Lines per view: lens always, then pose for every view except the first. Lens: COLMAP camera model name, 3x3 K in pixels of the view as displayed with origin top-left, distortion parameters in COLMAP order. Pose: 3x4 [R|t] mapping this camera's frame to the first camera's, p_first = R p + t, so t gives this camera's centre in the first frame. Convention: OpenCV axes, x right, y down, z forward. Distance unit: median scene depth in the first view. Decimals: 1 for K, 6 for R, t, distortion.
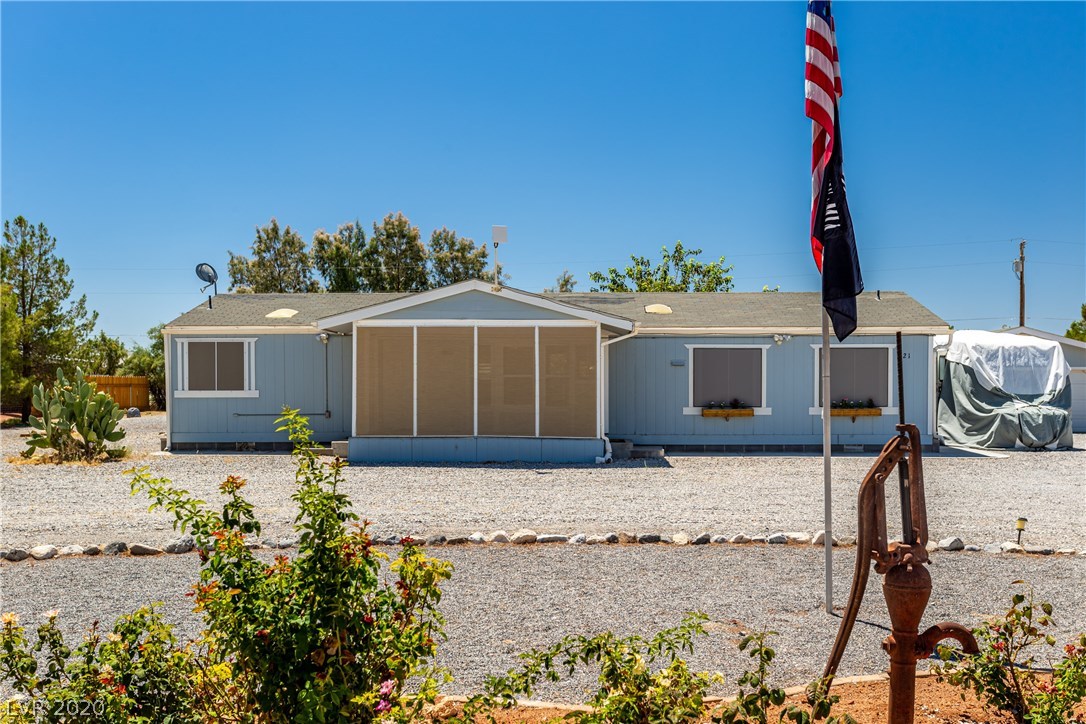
lens RADIAL K [[1180.3, 0, 543.2], [0, 1180.3, 363.9], [0, 0, 1]] dist [0.014117, 0.000000]
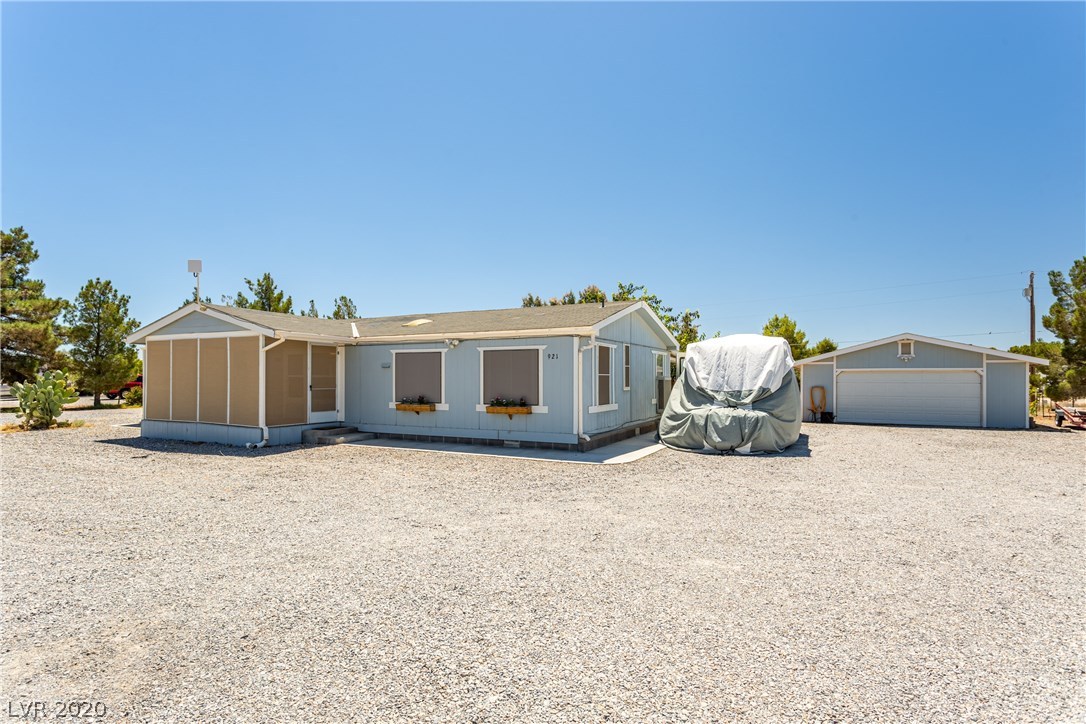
lens RADIAL K [[570.5, 0, 542.0], [0, 570.5, 363.8], [0, 0, 1]] dist [-0.005482, -0.000218]
pose [[0.898156, -0.009977, -0.439563, 0.515676], [0.004375, 0.999896, -0.013756, 0.006368], [0.439654, 0.010432, 0.898106, 0.546929]]
